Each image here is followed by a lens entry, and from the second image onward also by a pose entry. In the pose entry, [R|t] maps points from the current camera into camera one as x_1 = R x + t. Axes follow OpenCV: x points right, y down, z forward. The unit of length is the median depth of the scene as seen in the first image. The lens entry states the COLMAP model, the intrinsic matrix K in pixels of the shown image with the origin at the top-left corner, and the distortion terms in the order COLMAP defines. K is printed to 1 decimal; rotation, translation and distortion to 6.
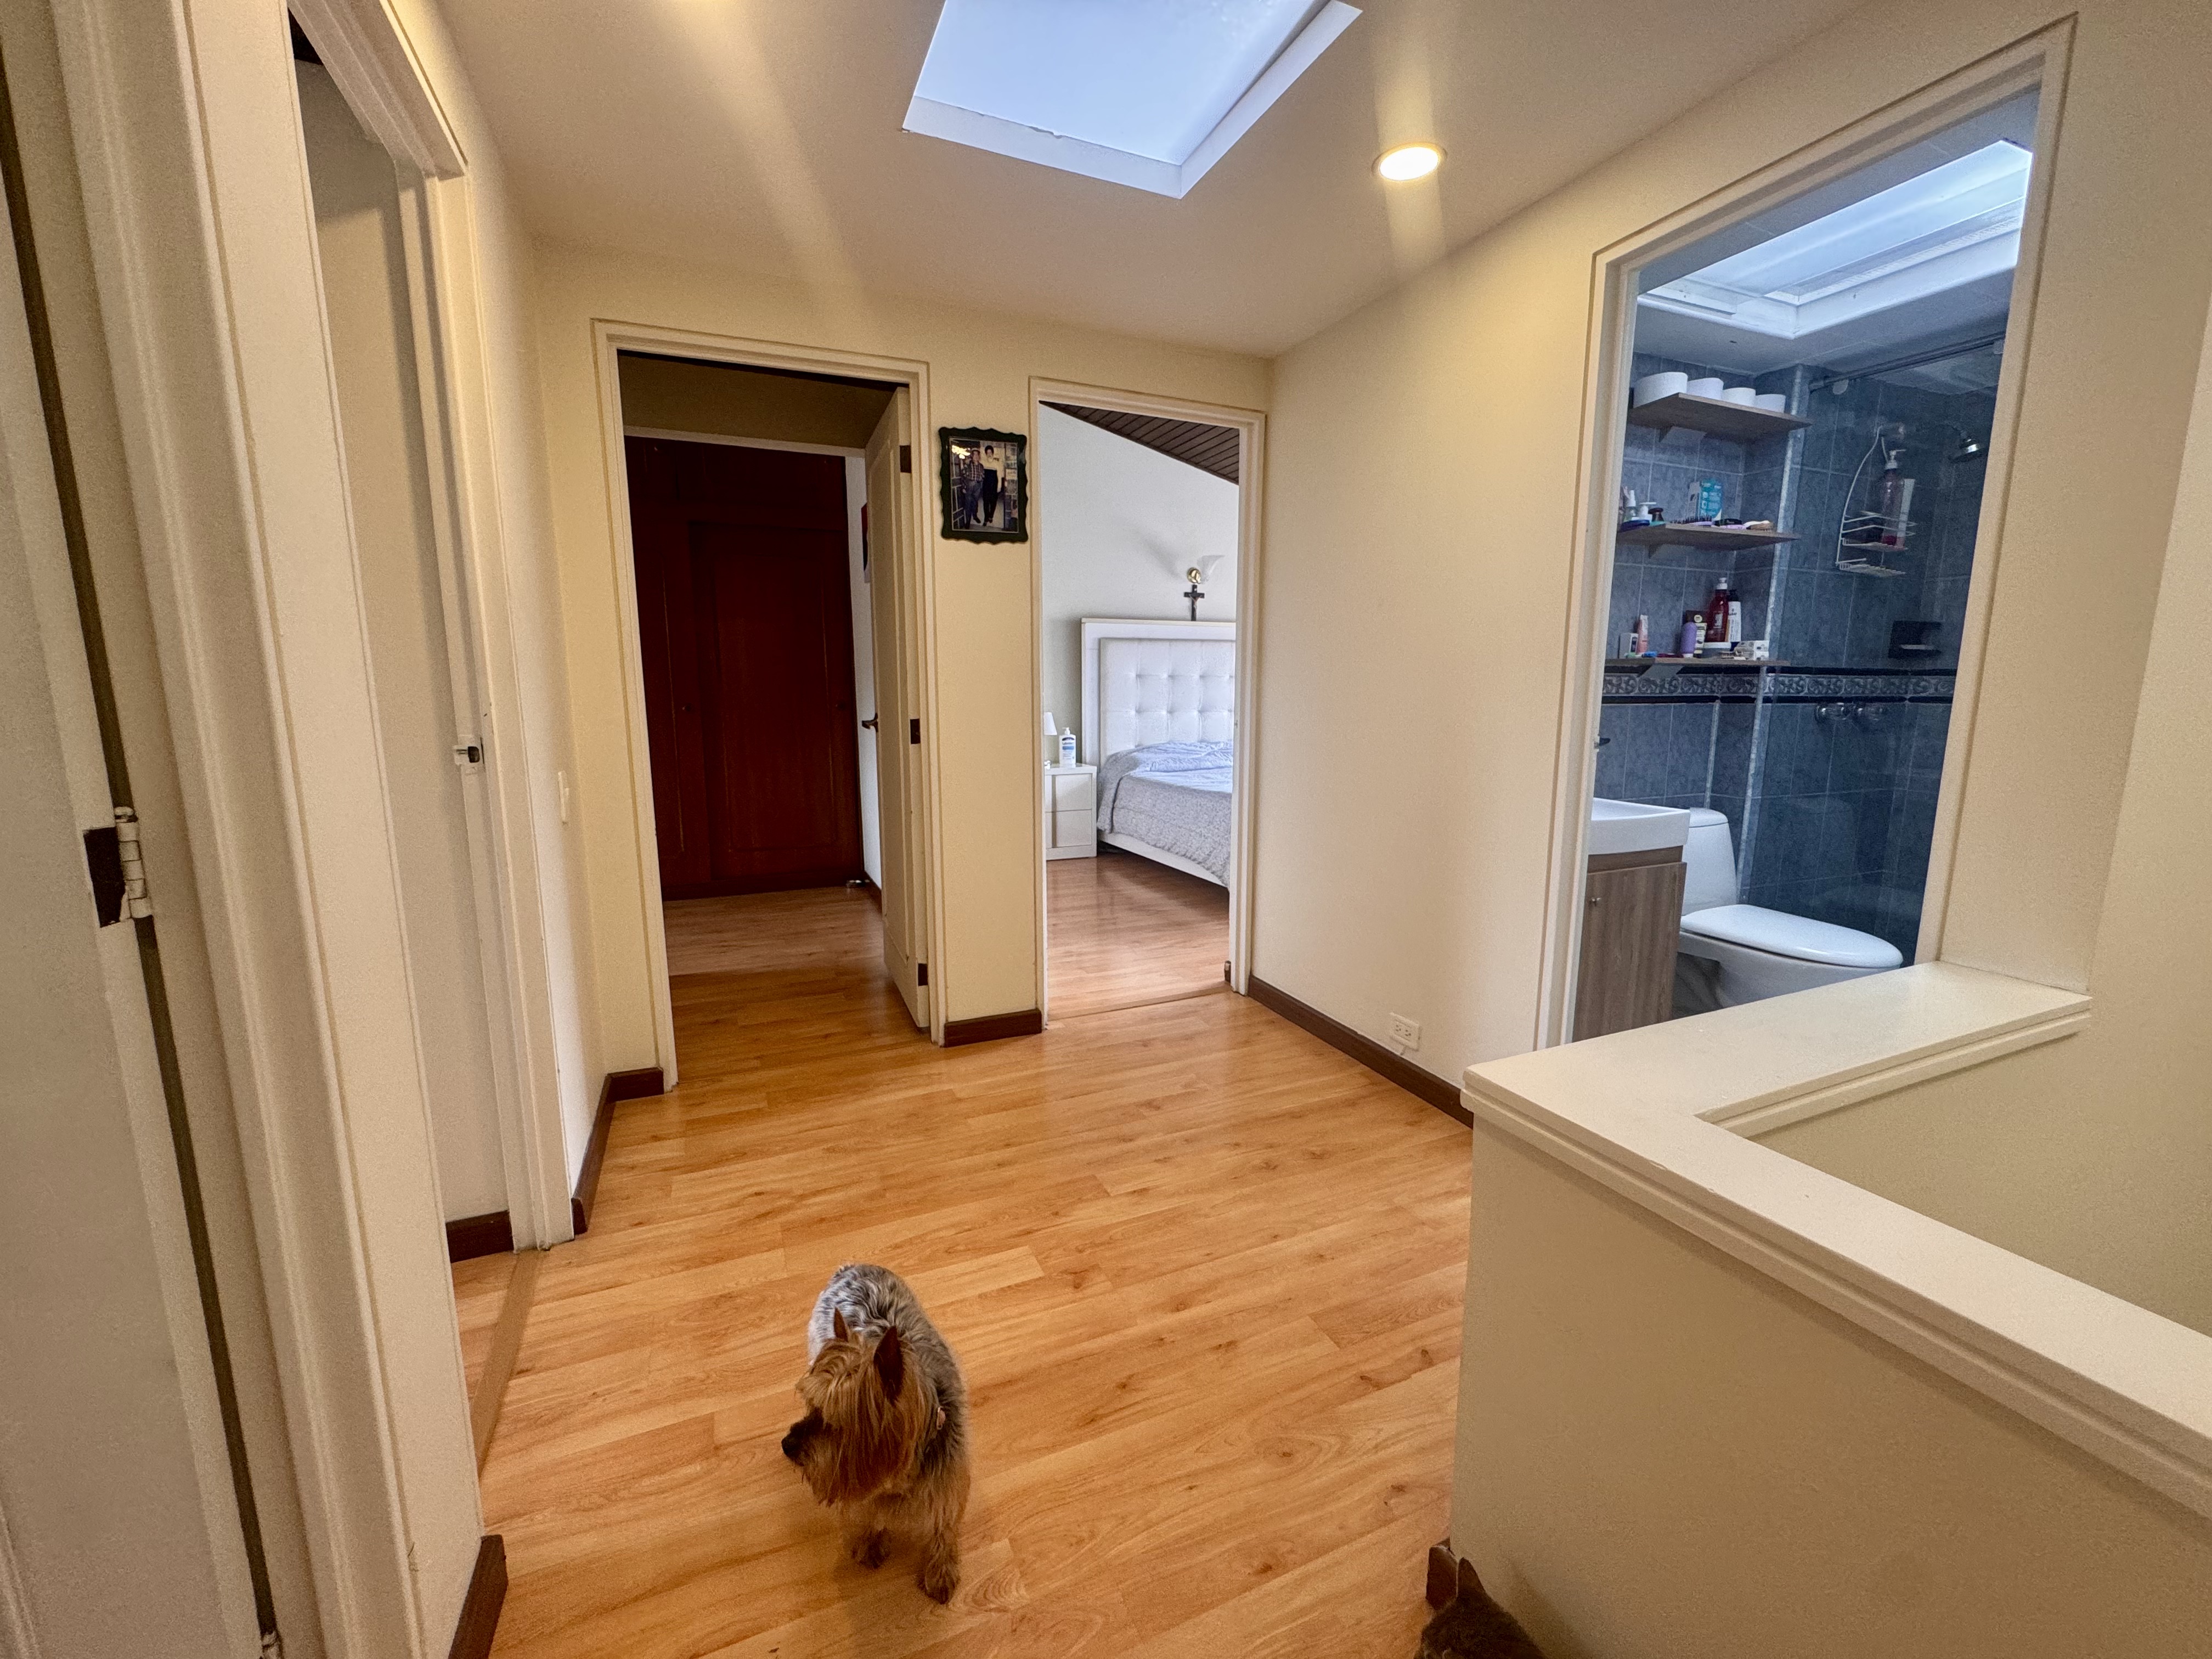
lens RADIAL K [[888.5, 0, 1109.2], [0, 888.5, 833.1], [0, 0, 1]] dist [-0.001331, -0.000501]
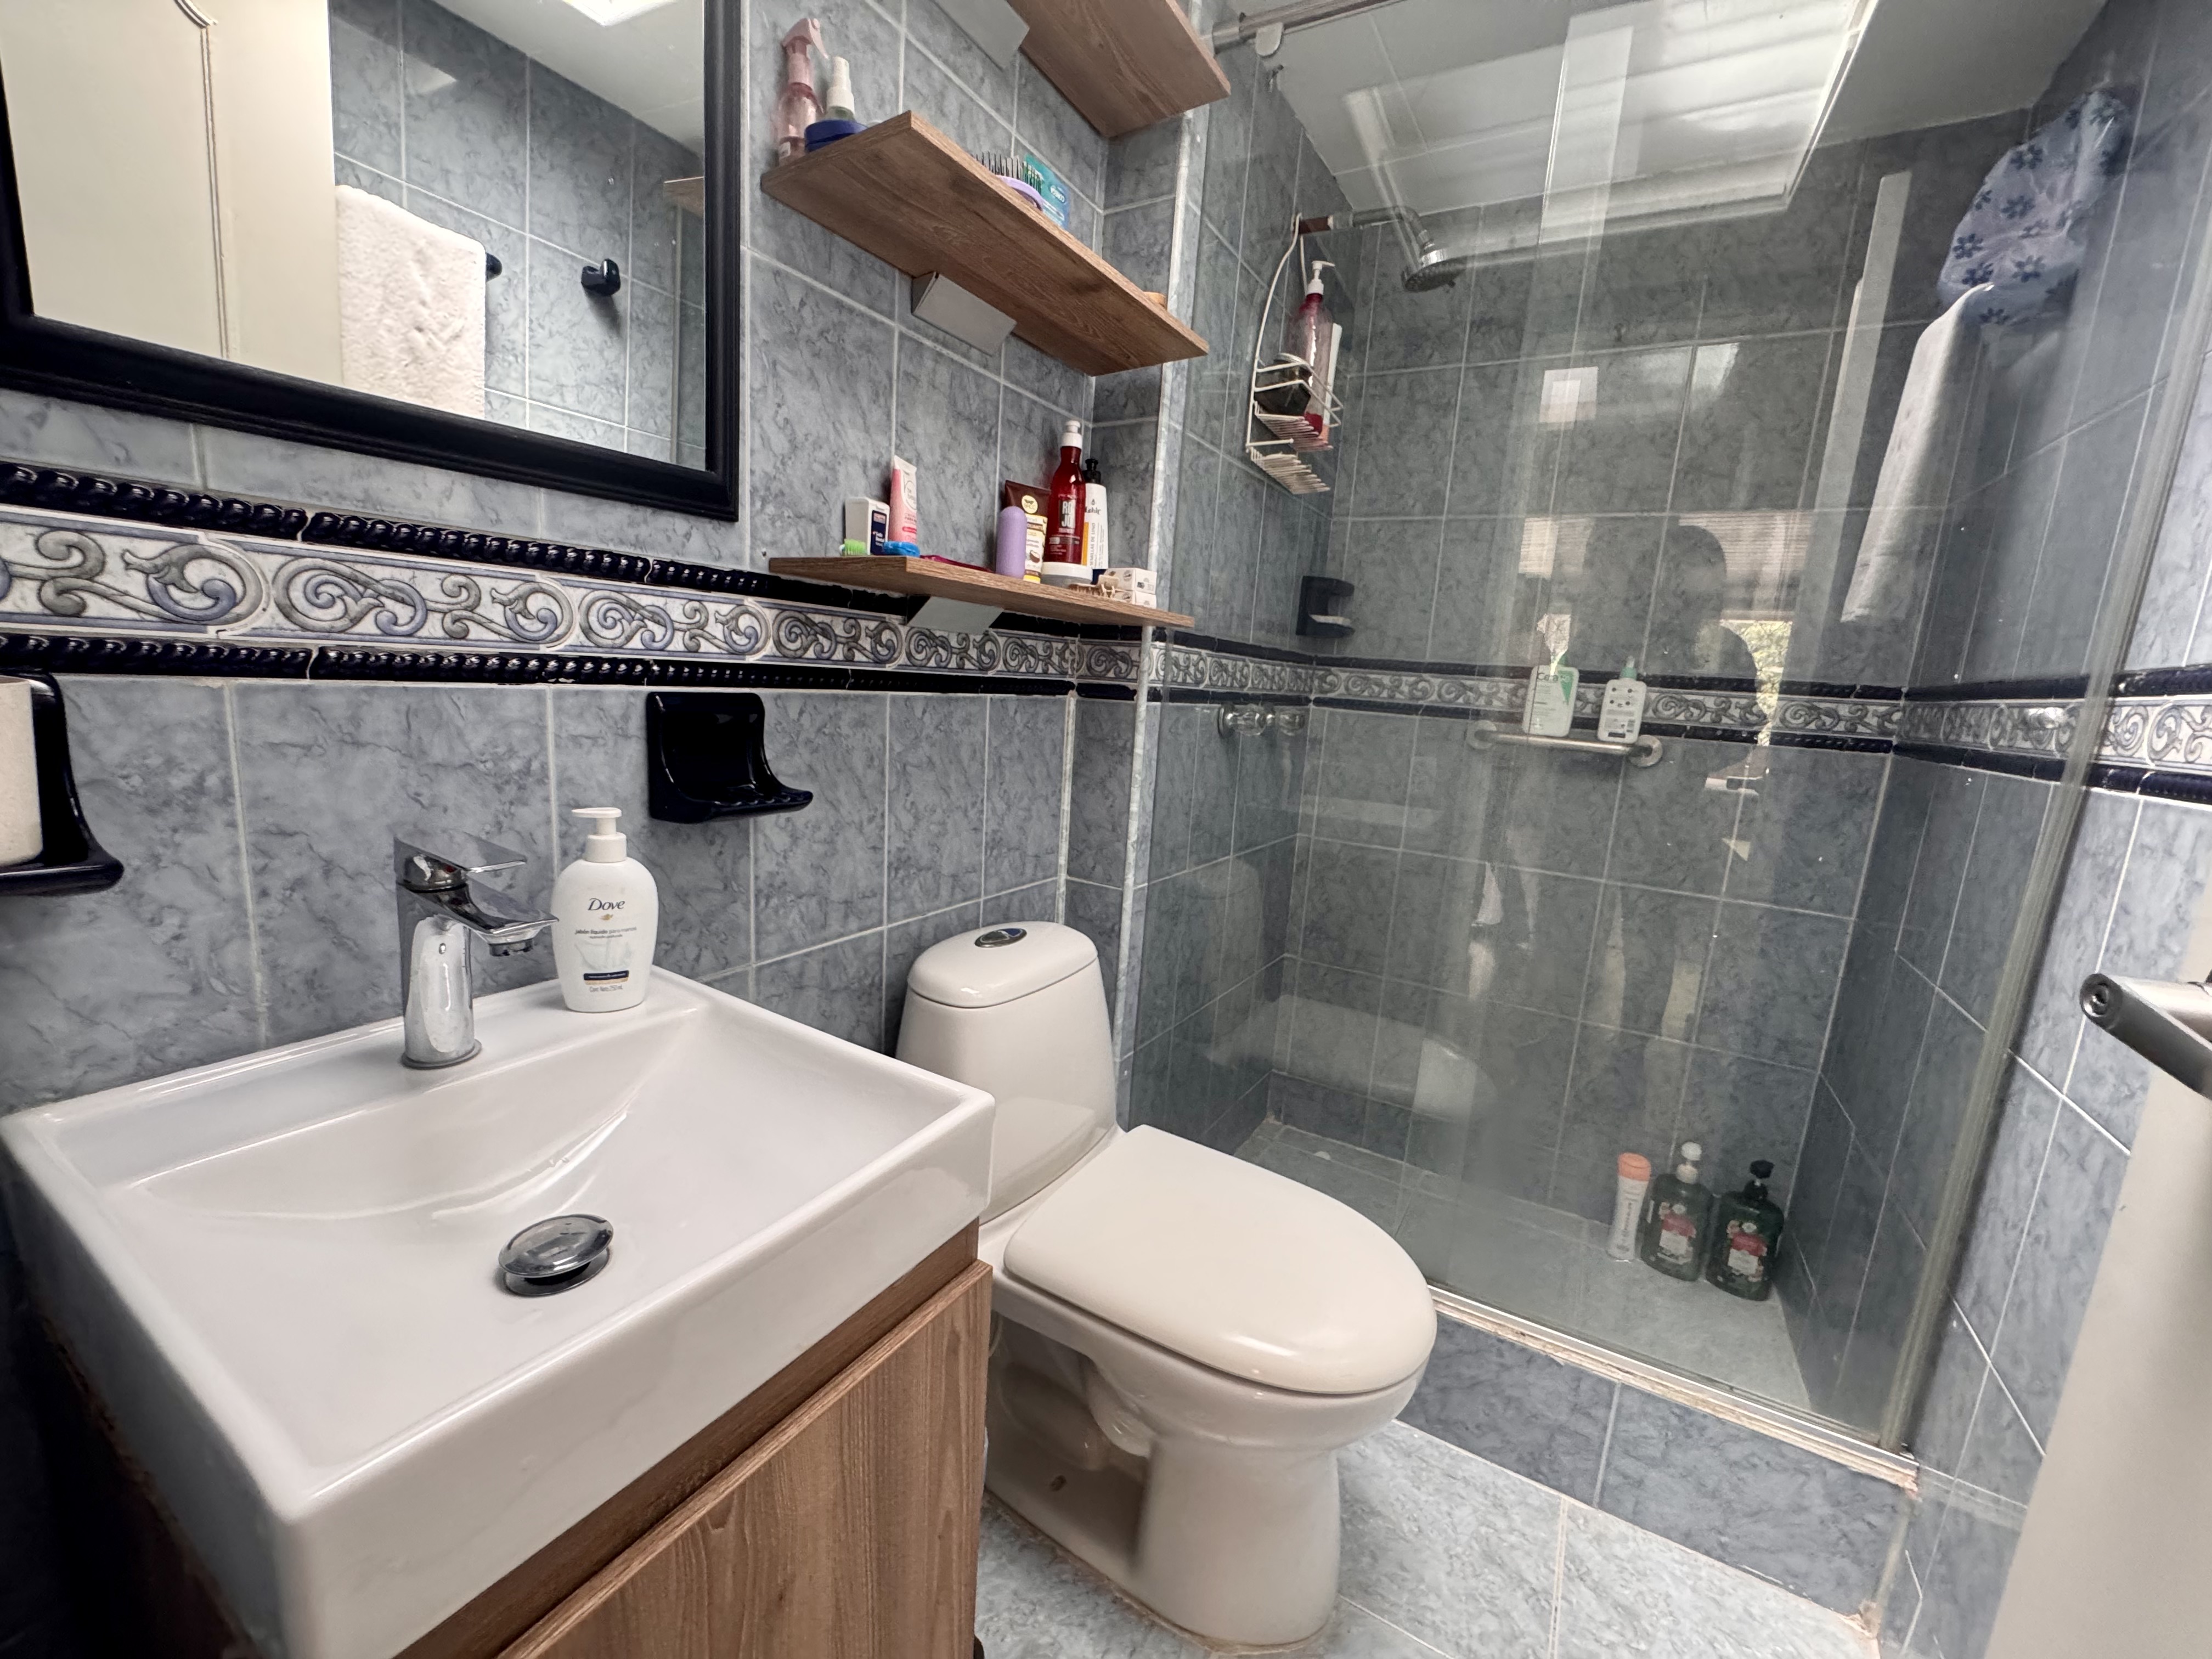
lens RADIAL K [[888.5, 0, 1105.7], [0, 888.5, 833.0], [0, 0, 1]] dist [-0.001331, -0.000501]
pose [[0.808523, -0.048845, 0.586434, 0.421103], [0.027784, 0.998606, 0.044870, -0.095381], [-0.587808, -0.019985, 0.808753, 0.608768]]
